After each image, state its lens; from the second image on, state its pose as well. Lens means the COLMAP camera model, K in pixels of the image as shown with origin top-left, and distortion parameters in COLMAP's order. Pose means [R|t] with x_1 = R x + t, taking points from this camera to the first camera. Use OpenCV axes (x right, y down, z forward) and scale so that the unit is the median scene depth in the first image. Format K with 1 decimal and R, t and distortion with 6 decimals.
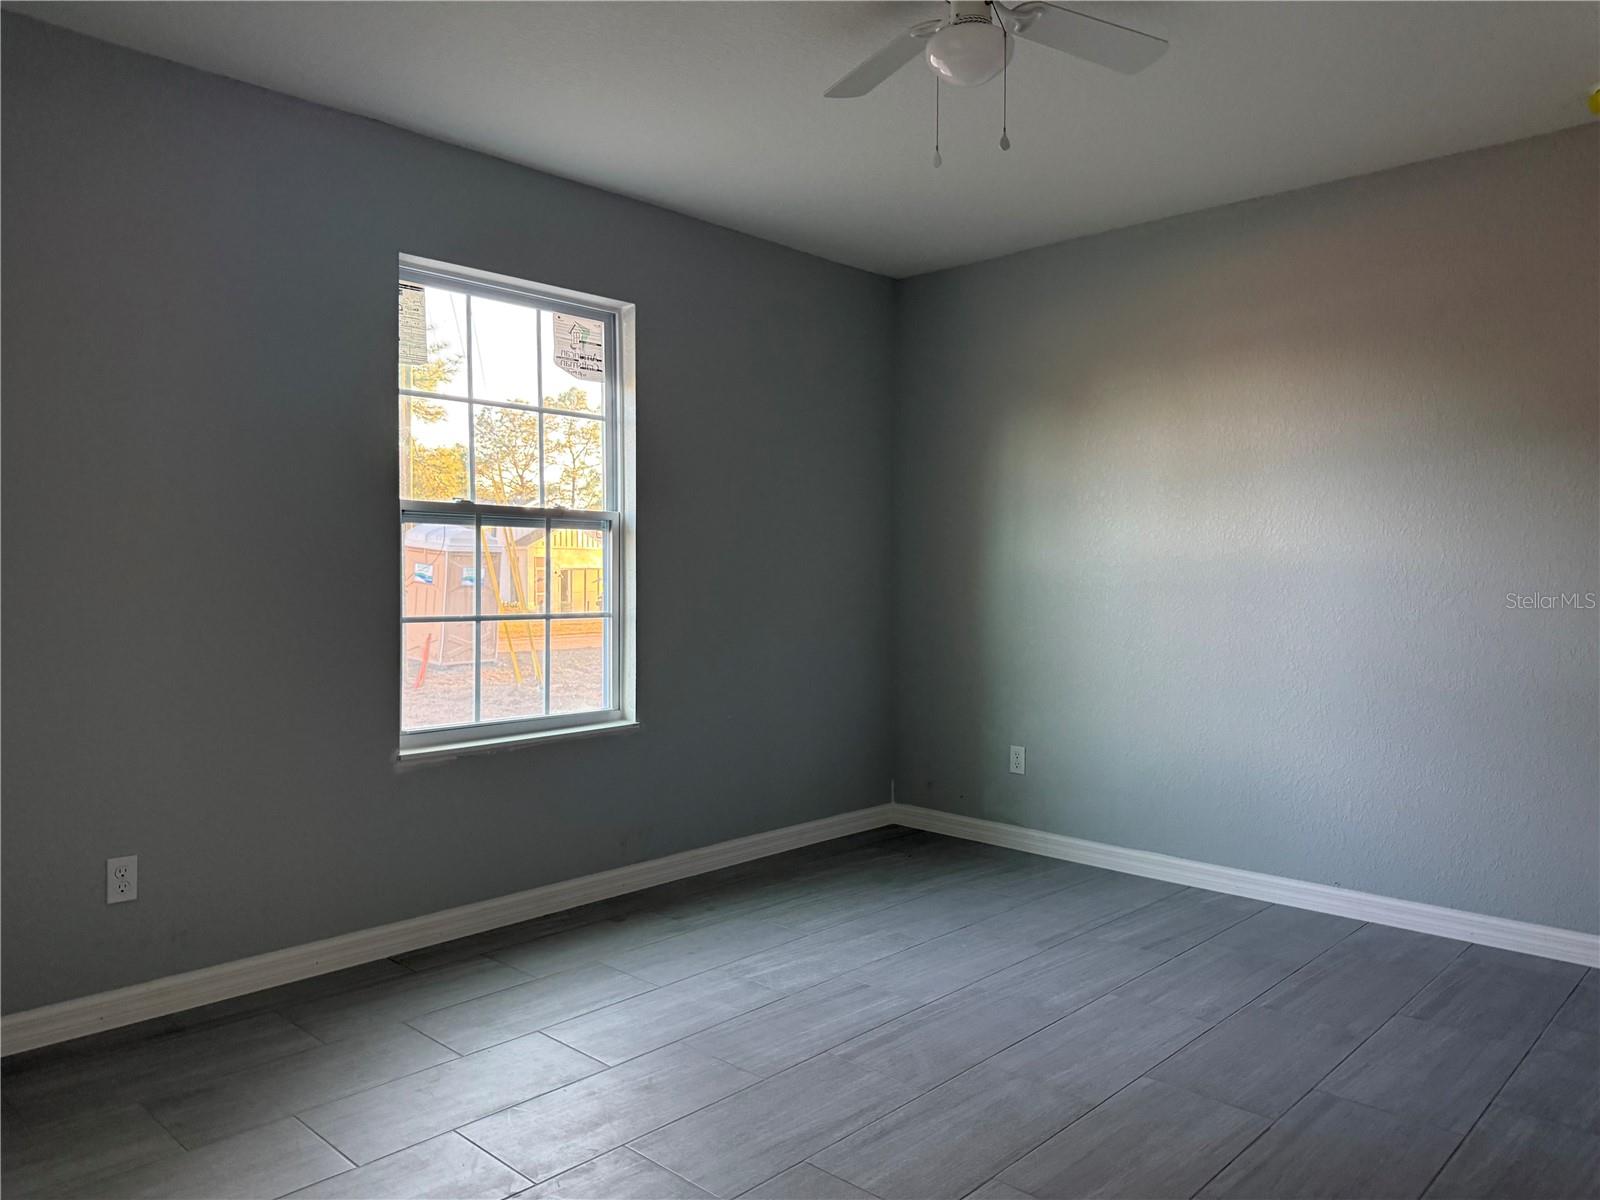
lens RADIAL K [[1117.3, 0, 800.0], [0, 1117.3, 600.0], [0, 0, 1]] dist [0.094532, 0.000476]
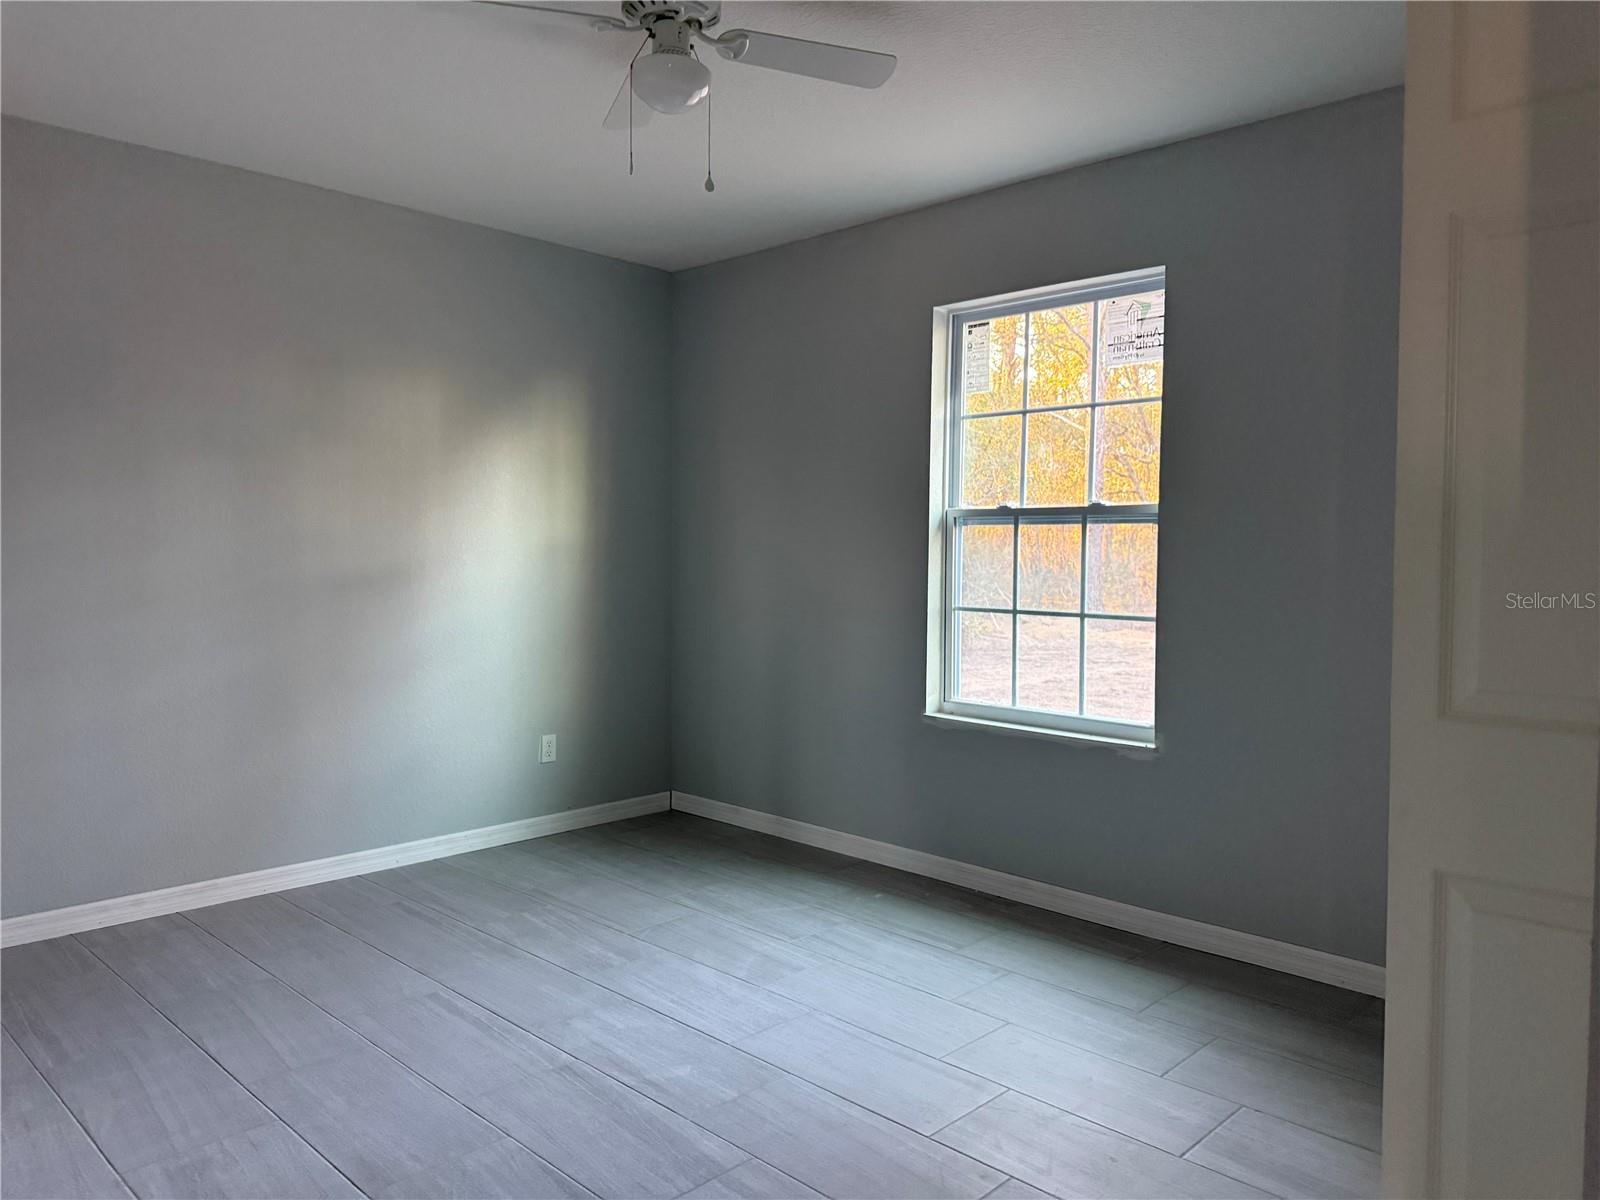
lens RADIAL K [[1125.2, 0, 800.0], [0, 1125.2, 600.0], [0, 0, 1]] dist [0.004755, 0.001394]
pose [[-0.029380, 0.031712, -0.999065, 0.800125], [-0.038533, 0.998718, 0.032834, -0.022569], [0.998825, 0.039461, -0.028120, 0.822404]]
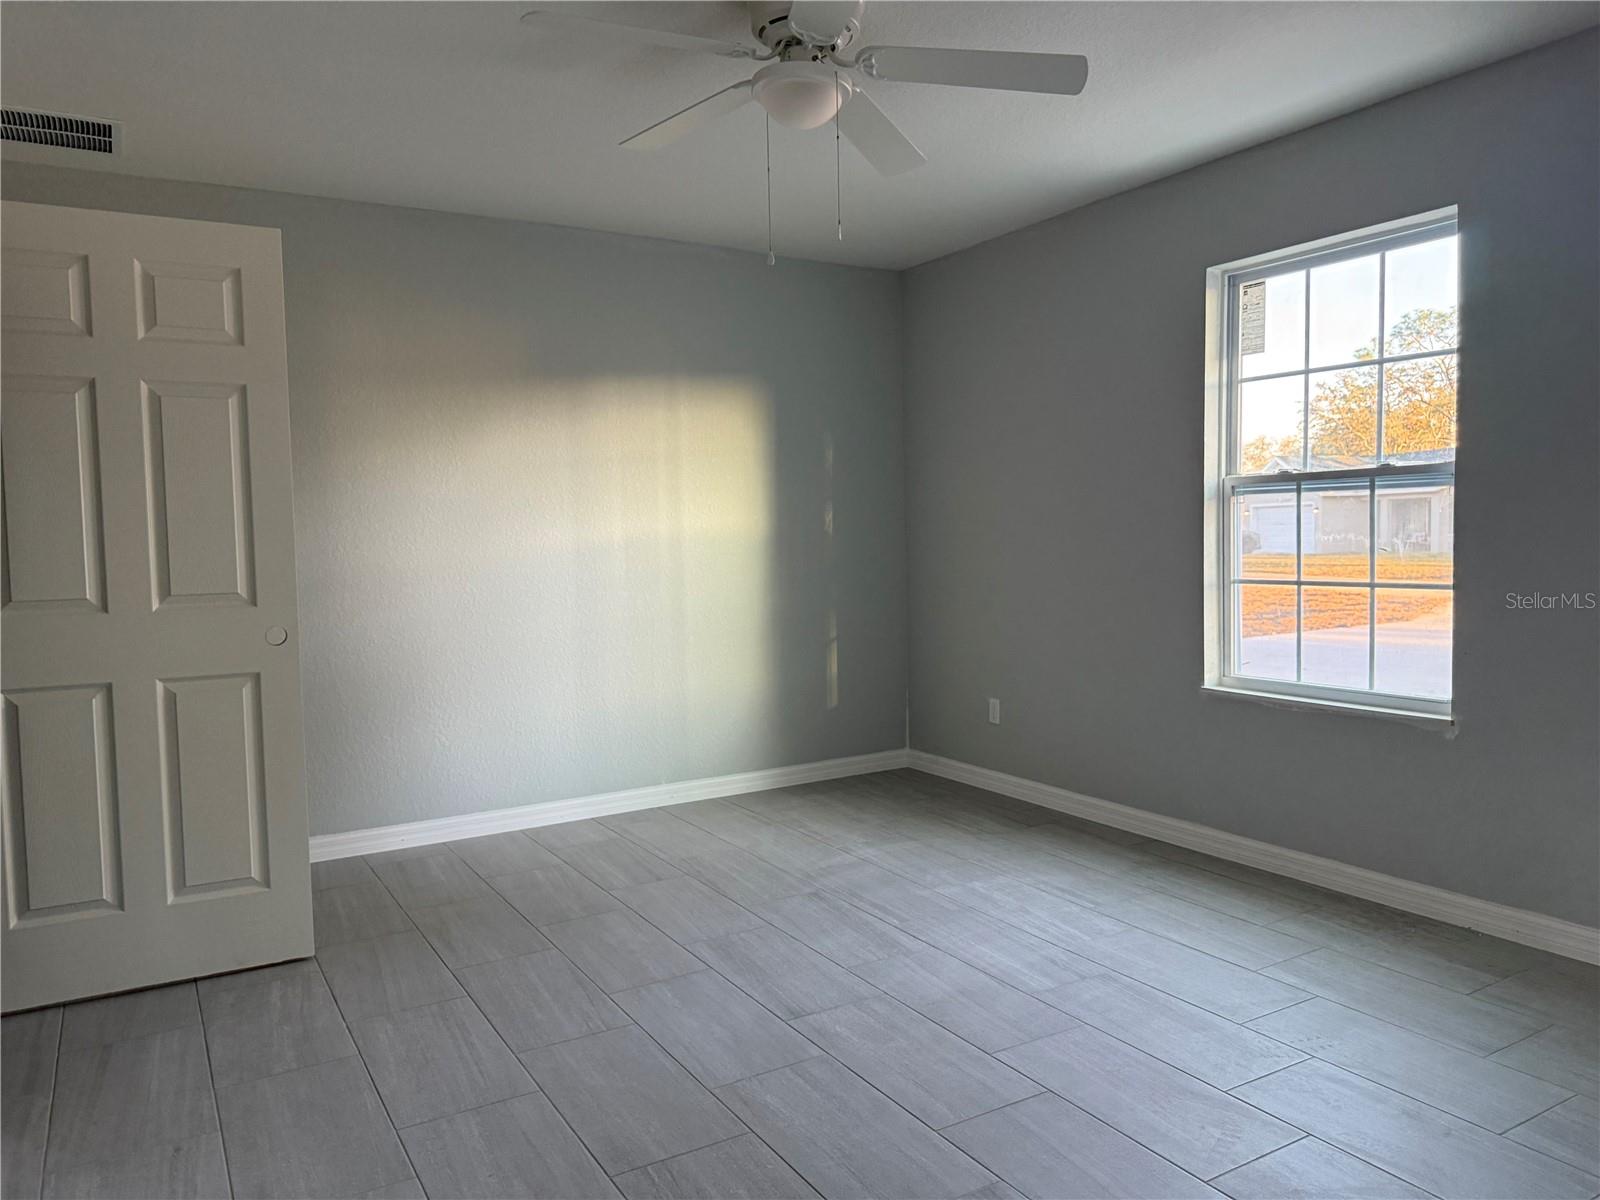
lens RADIAL K [[1141.7, 0, 825.3], [0, 1141.7, 604.2], [0, 0, 1]] dist [-0.001226, -0.000459]
pose [[-0.273881, 0.057339, -0.960053, 0.845031], [-0.009923, 0.998000, 0.062436, -0.024145], [0.961712, 0.026627, -0.272764, 0.867190]]
